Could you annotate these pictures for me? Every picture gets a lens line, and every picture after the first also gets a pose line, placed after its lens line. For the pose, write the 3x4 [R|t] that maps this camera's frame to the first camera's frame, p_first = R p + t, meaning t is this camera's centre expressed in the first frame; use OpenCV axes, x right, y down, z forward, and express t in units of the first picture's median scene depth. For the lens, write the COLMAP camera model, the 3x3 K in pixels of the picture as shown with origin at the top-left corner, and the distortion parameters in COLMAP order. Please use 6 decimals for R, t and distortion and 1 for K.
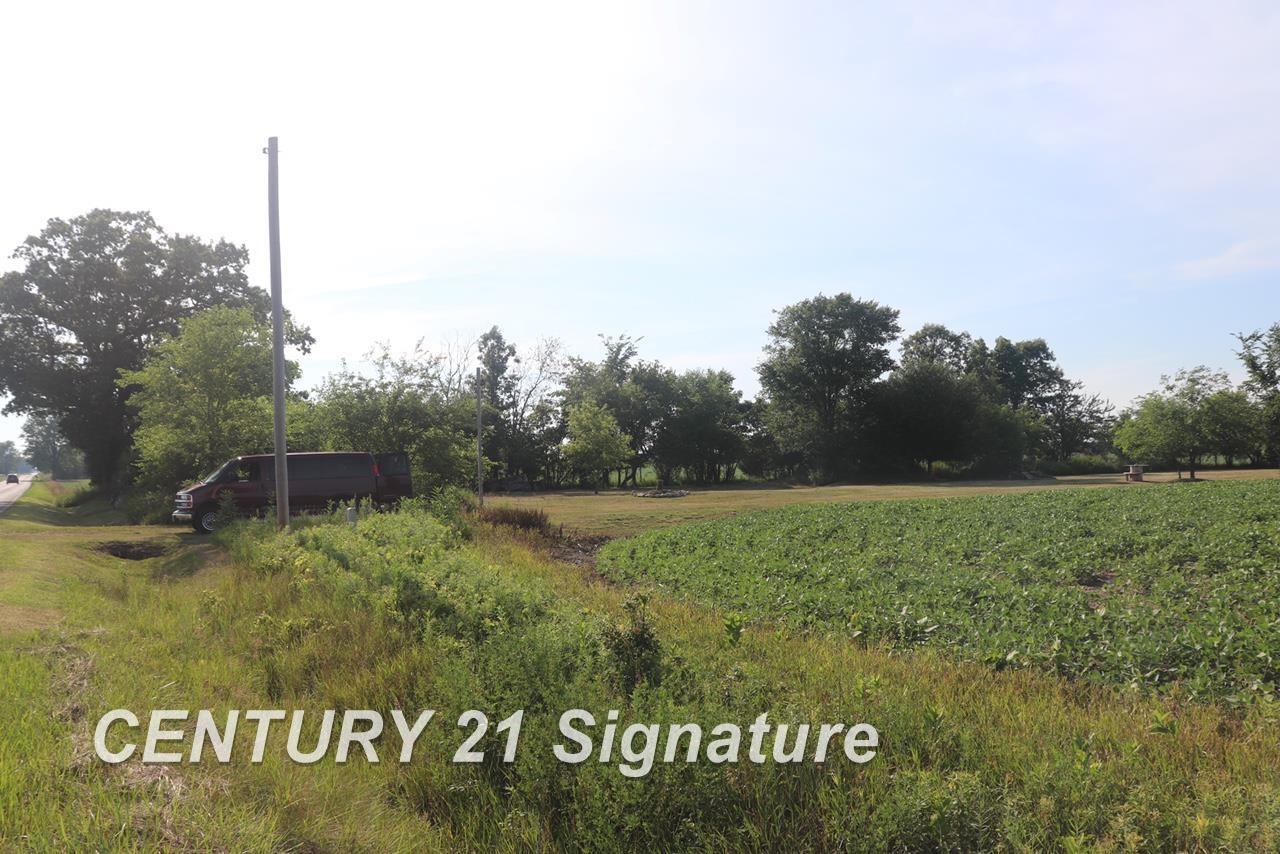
lens RADIAL K [[1052.1, 0, 637.5], [0, 1052.1, 420.7], [0, 0, 1]] dist [-0.161733, 0.139246]
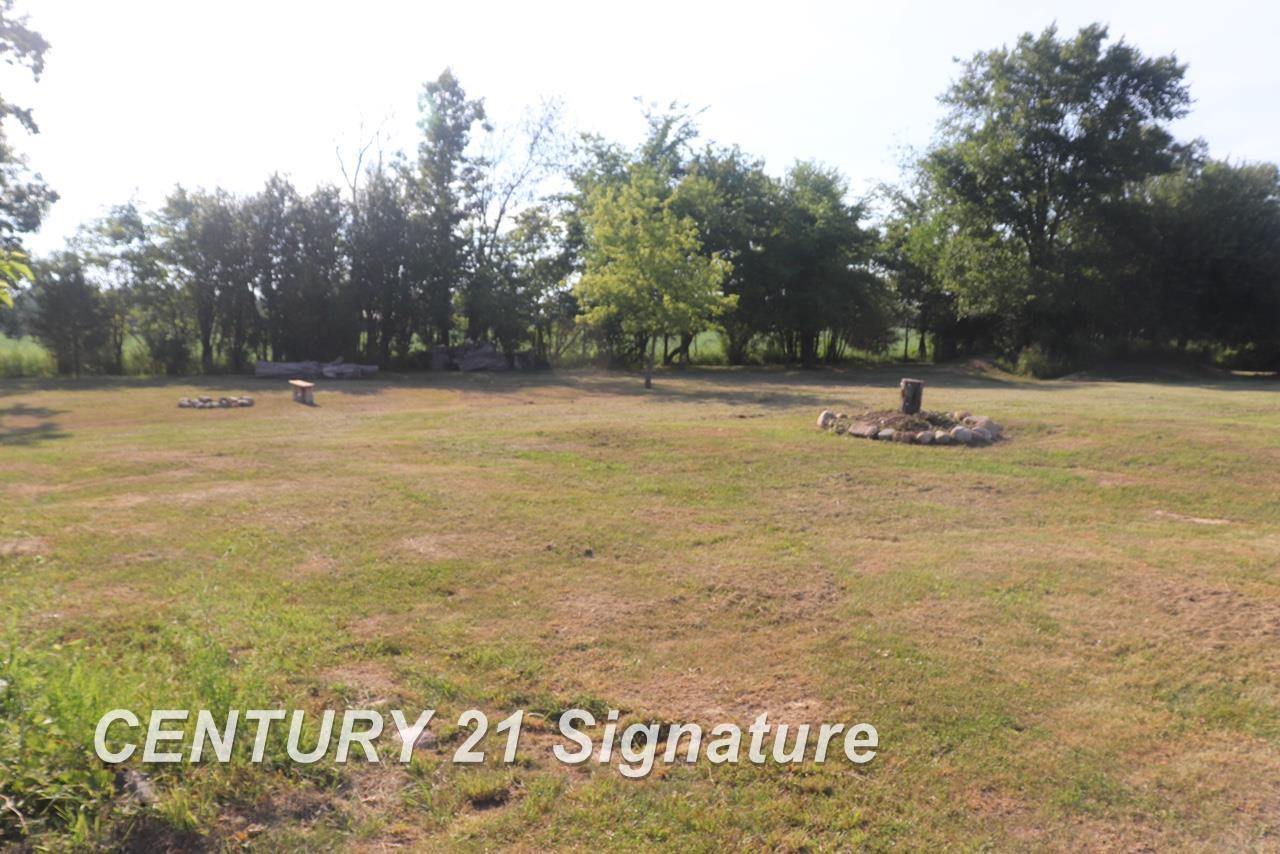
lens RADIAL K [[1052.1, 0, 642.2], [0, 1052.1, 420.3], [0, 0, 1]] dist [-0.161733, 0.139246]
pose [[0.999391, 0.028127, 0.020630, -0.039964], [-0.030564, 0.991135, 0.129297, 0.019172], [-0.016811, -0.129849, 0.991391, 0.428703]]
